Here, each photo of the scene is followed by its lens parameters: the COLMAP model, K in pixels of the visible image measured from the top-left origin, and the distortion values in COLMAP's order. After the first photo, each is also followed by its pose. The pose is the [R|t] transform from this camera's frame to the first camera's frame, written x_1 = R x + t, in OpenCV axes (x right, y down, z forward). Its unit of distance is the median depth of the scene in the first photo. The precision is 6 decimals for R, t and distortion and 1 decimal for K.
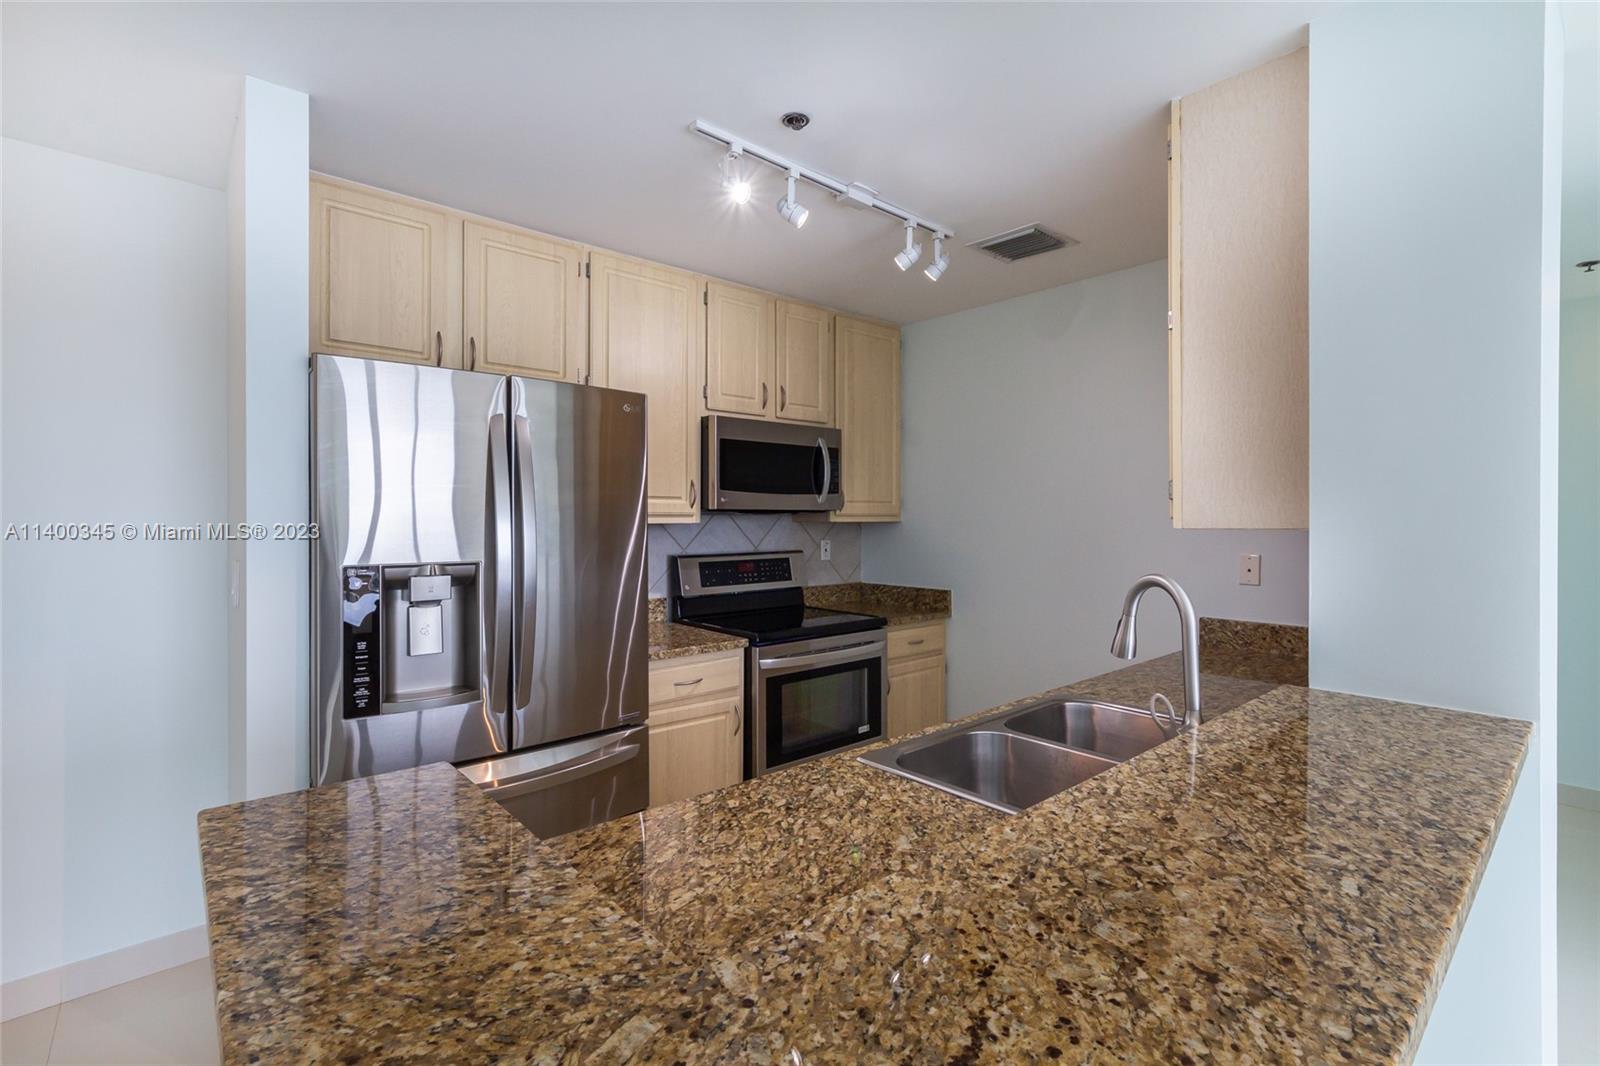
lens RADIAL K [[735.8, 0, 841.7], [0, 735.8, 512.8], [0, 0, 1]] dist [0.009557, -0.005361]
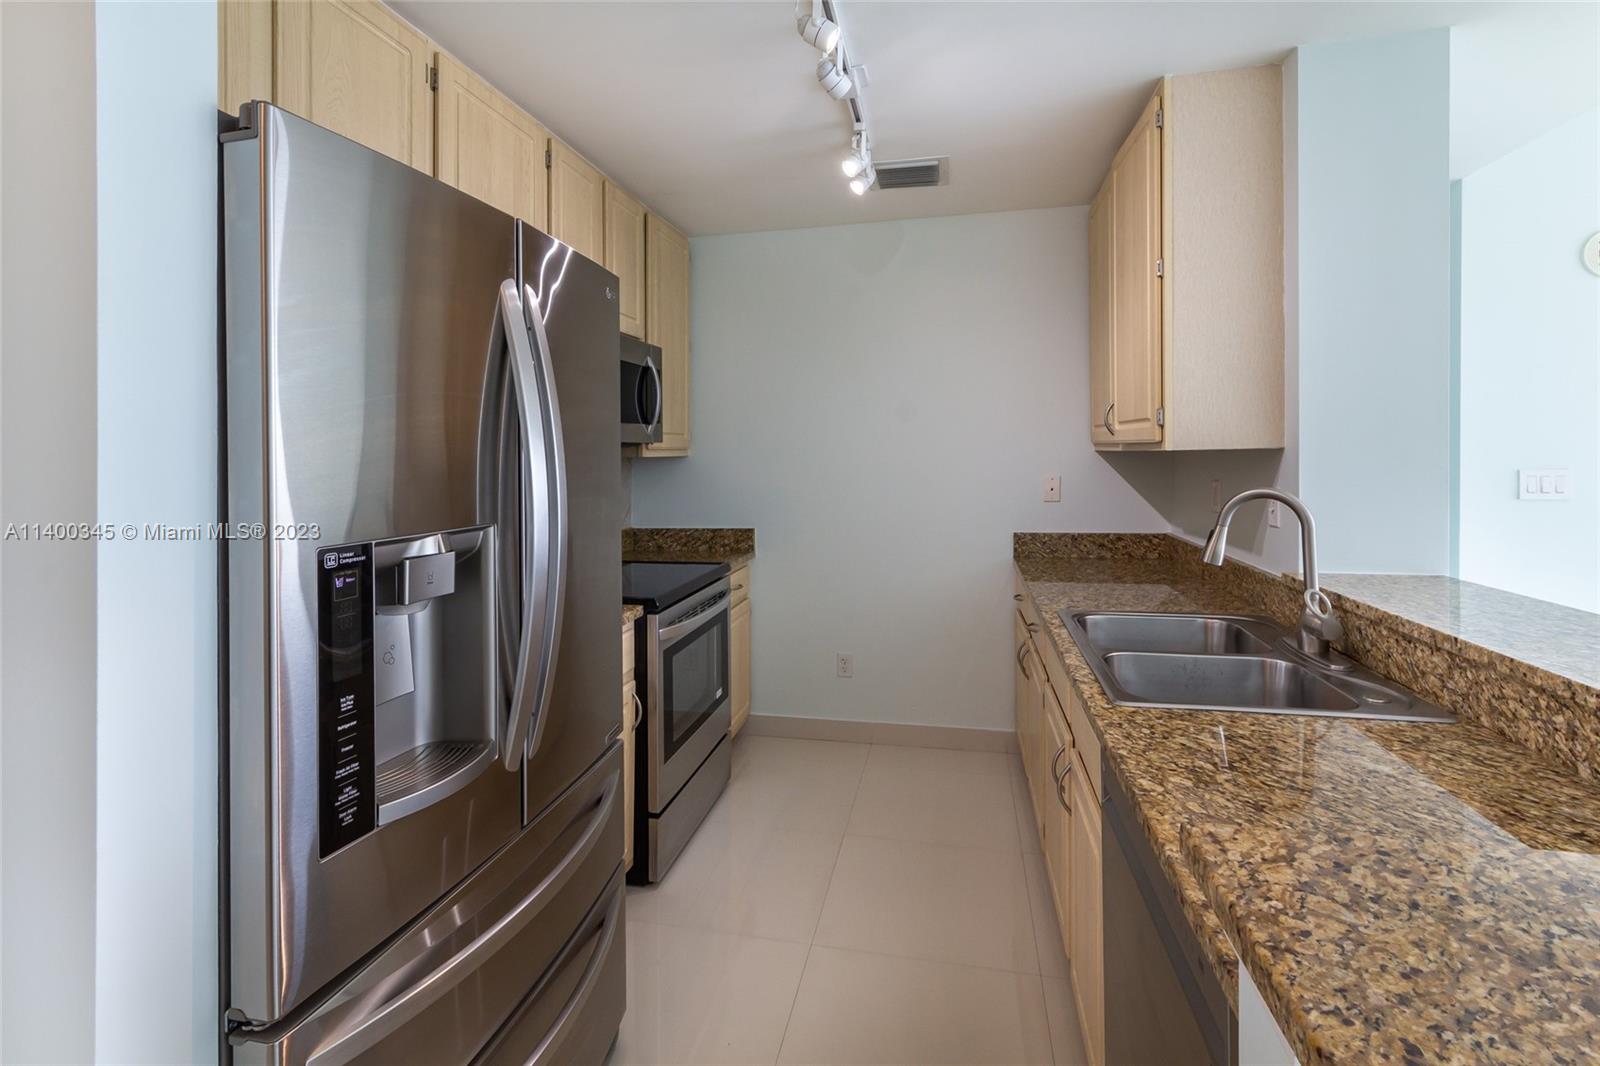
lens RADIAL K [[735.8, 0, 777.2], [0, 735.8, 457.0], [0, 0, 1]] dist [0.009557, -0.005361]
pose [[0.812103, -0.018080, 0.583233, -0.700059], [0.014639, 0.999837, 0.010610, 0.009080], [-0.583330, -0.000078, 0.812235, 0.412602]]
